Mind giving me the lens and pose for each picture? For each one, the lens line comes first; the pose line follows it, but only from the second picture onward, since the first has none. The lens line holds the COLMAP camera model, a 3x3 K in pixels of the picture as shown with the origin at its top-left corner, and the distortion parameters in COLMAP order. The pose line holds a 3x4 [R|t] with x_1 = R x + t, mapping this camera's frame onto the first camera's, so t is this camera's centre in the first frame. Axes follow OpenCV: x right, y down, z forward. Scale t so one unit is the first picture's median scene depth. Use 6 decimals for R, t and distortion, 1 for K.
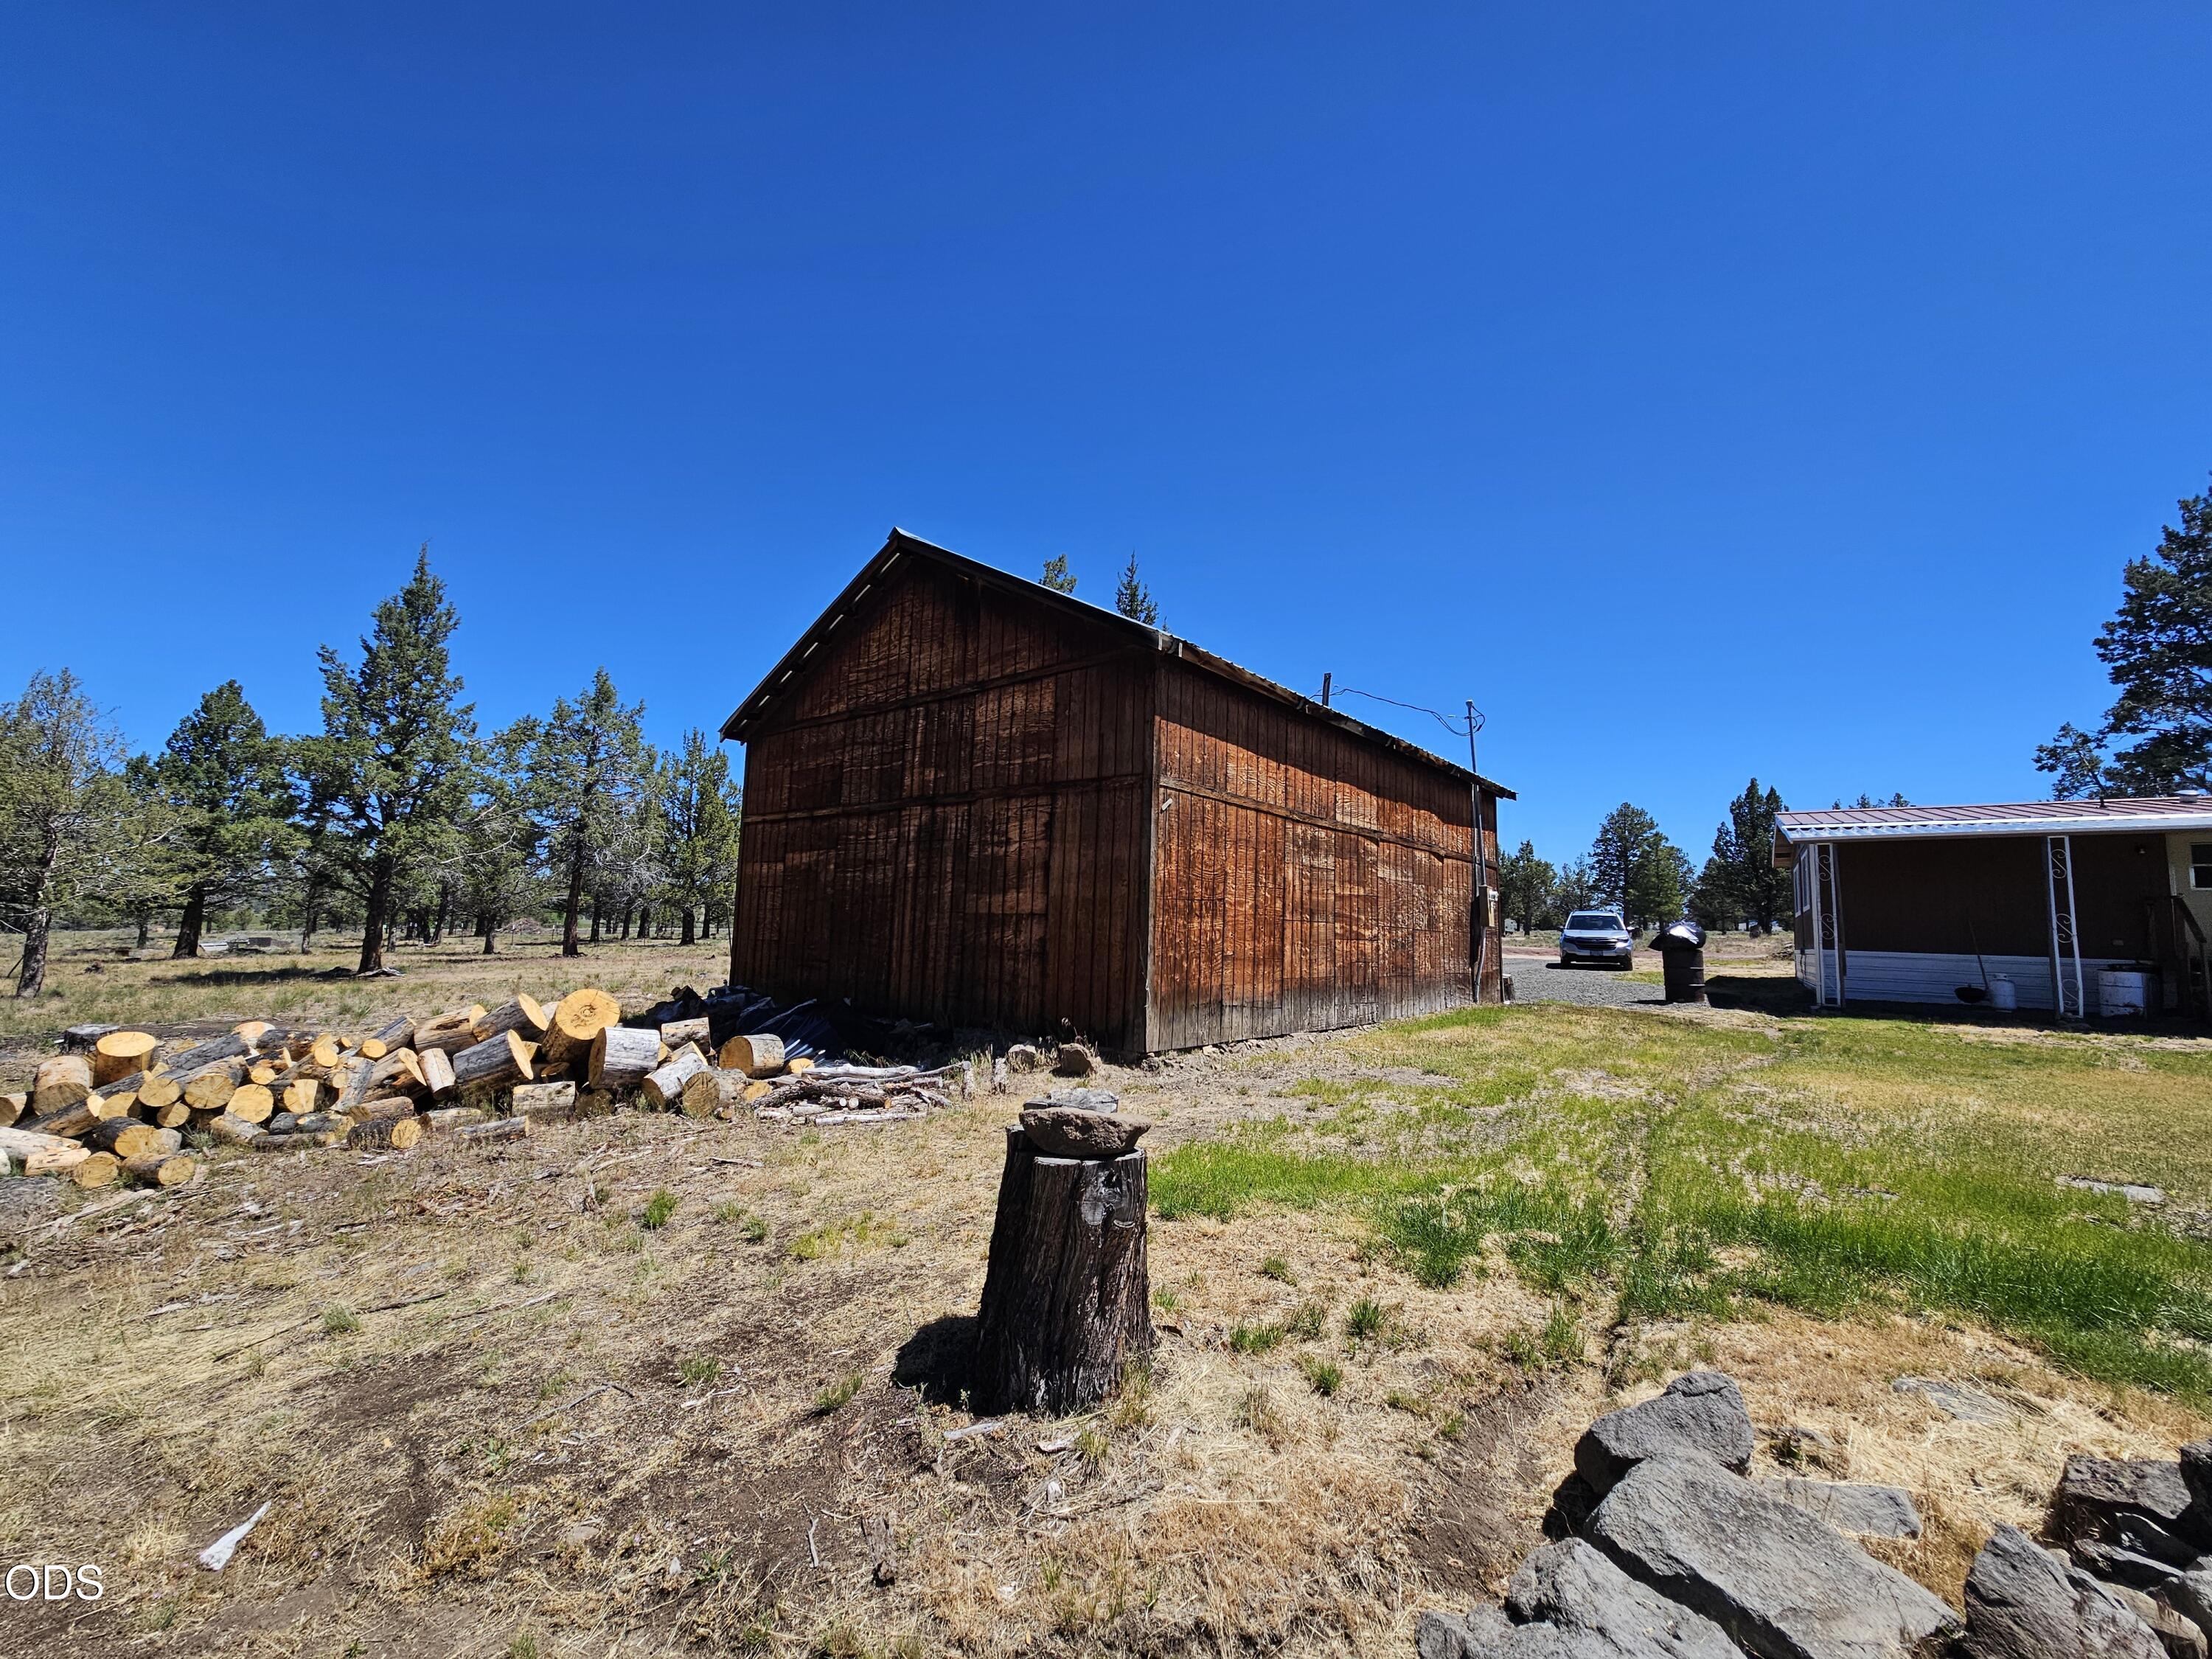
lens RADIAL K [[899.9, 0, 1105.0], [0, 899.9, 824.3], [0, 0, 1]] dist [-0.004372, -0.000593]
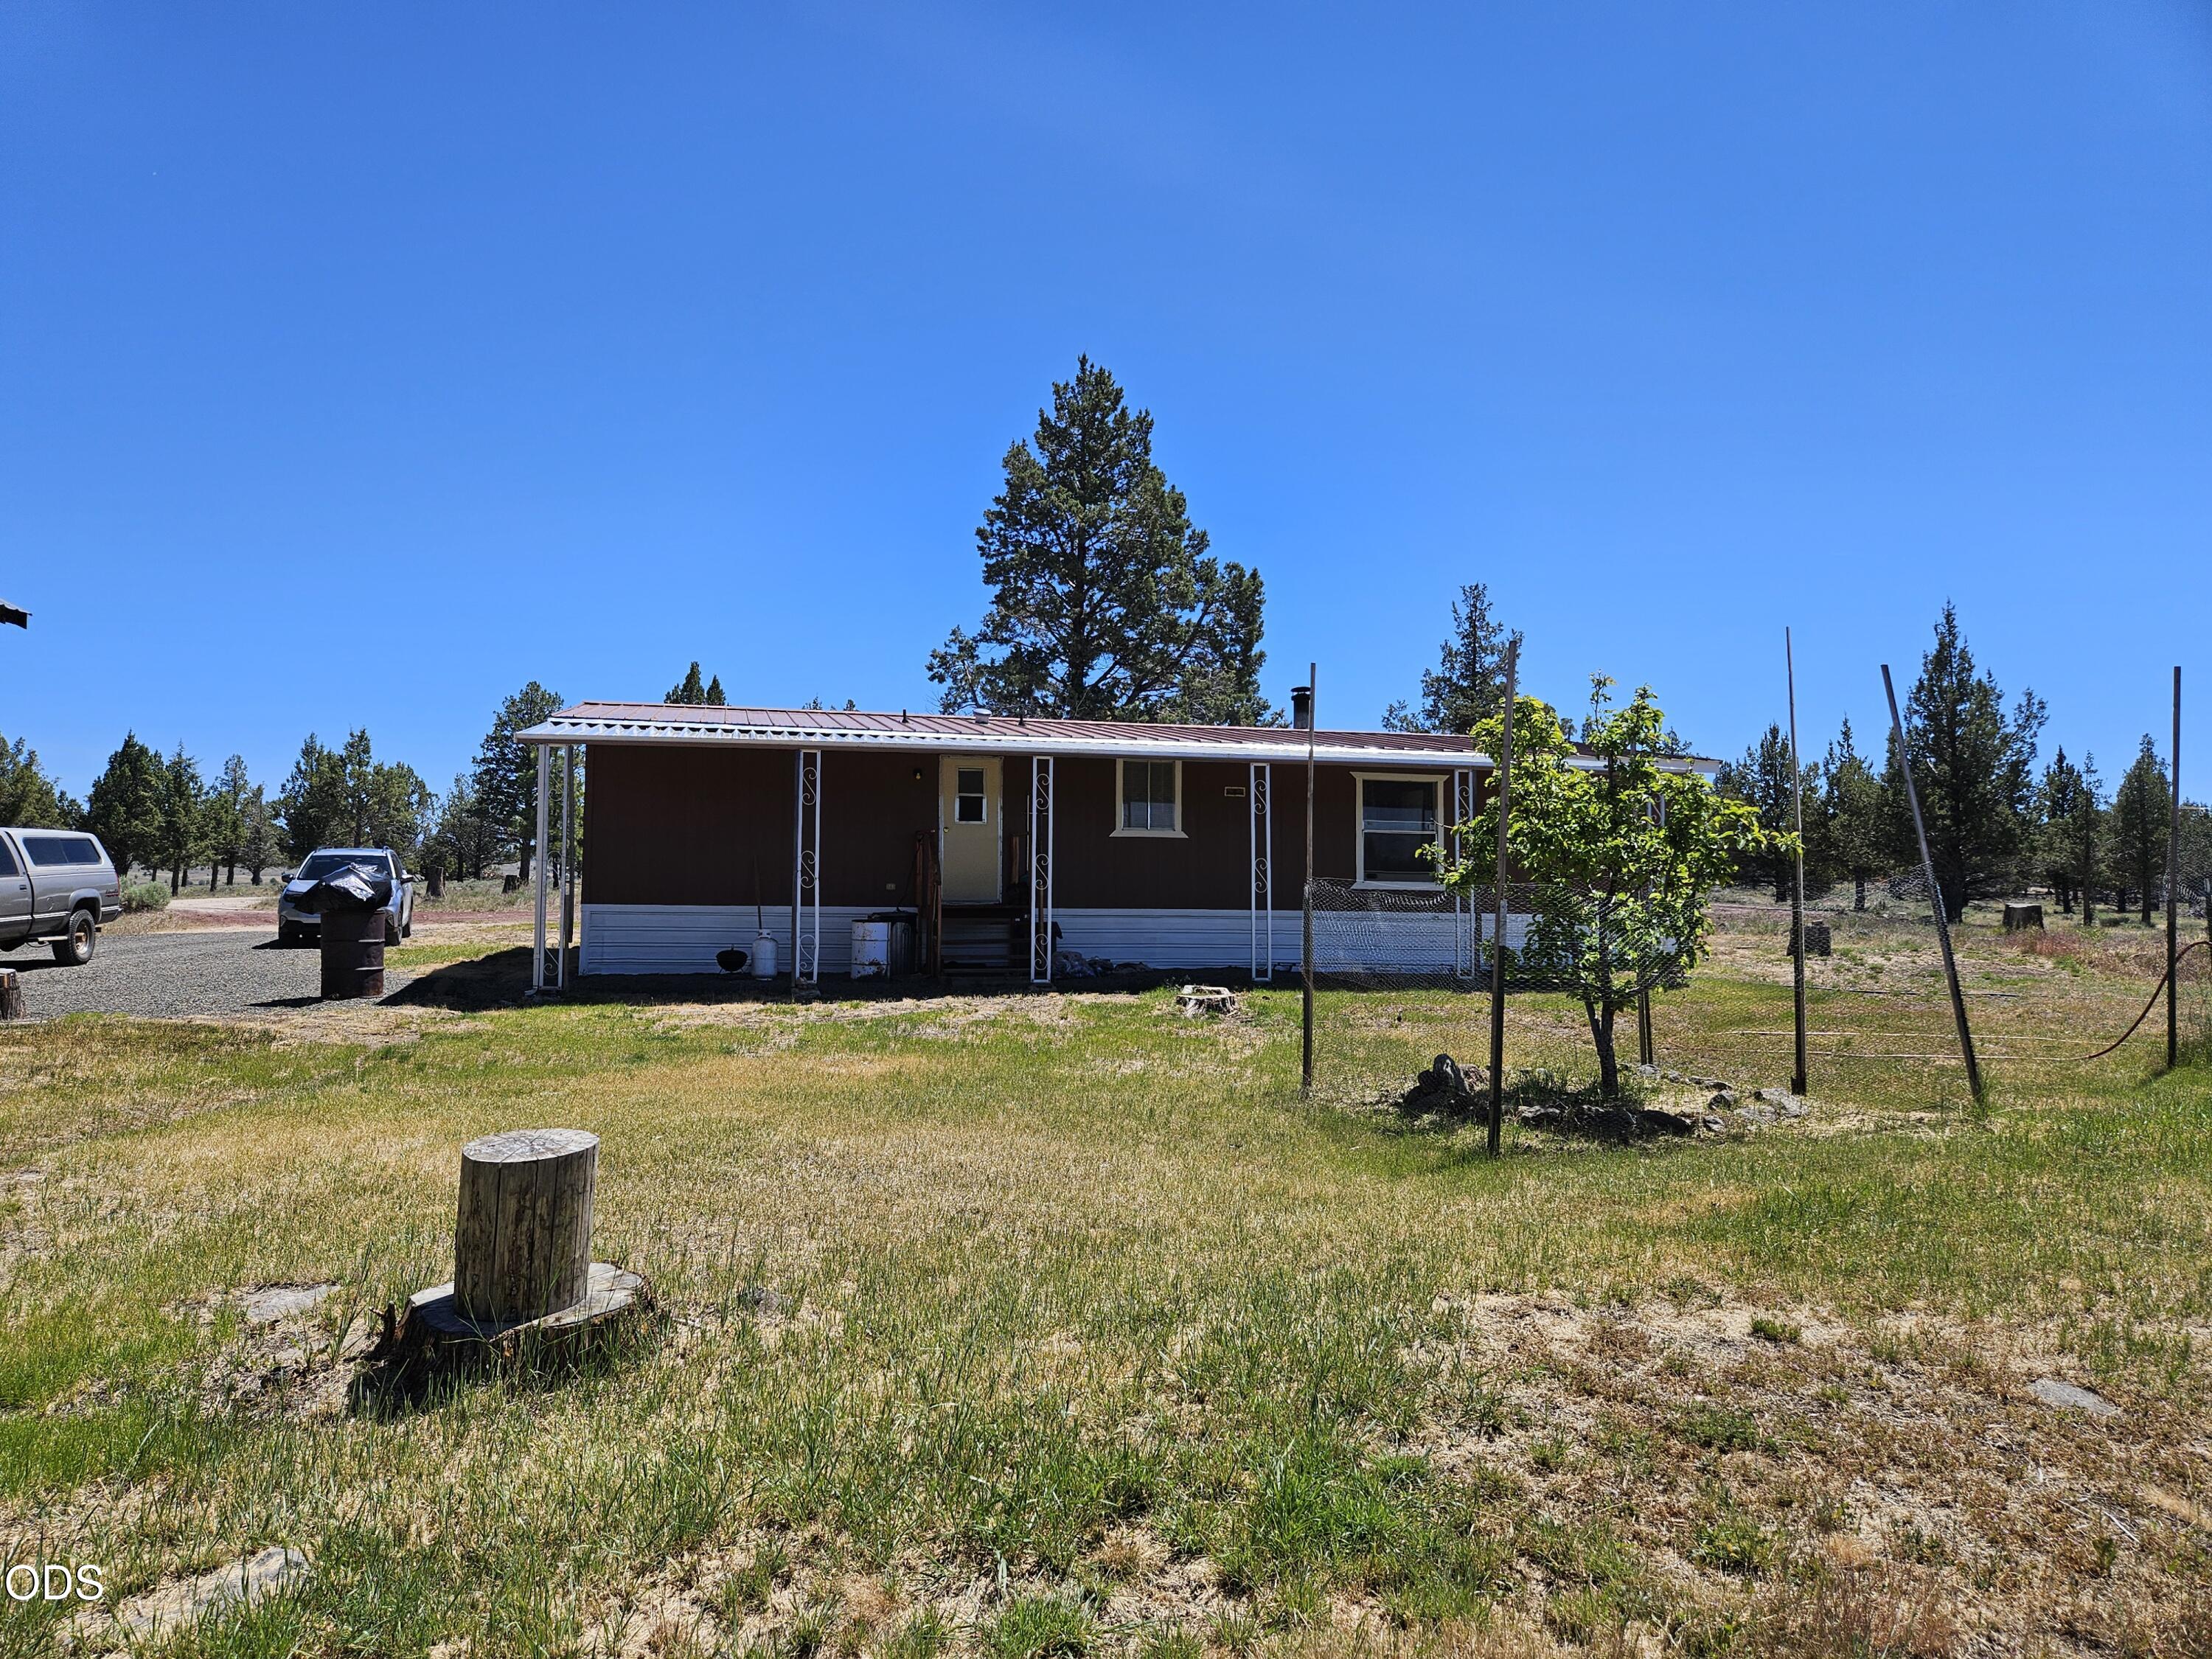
lens RADIAL K [[1478.2, 0, 1103.1], [0, 1478.2, 836.0], [0, 0, 1]] dist [0.027052, -0.005313]
pose [[0.638285, 0.007399, 0.769764, 0.116223], [-0.074161, 0.995894, 0.051922, 0.000785], [-0.766219, -0.090227, 0.636213, -0.003846]]
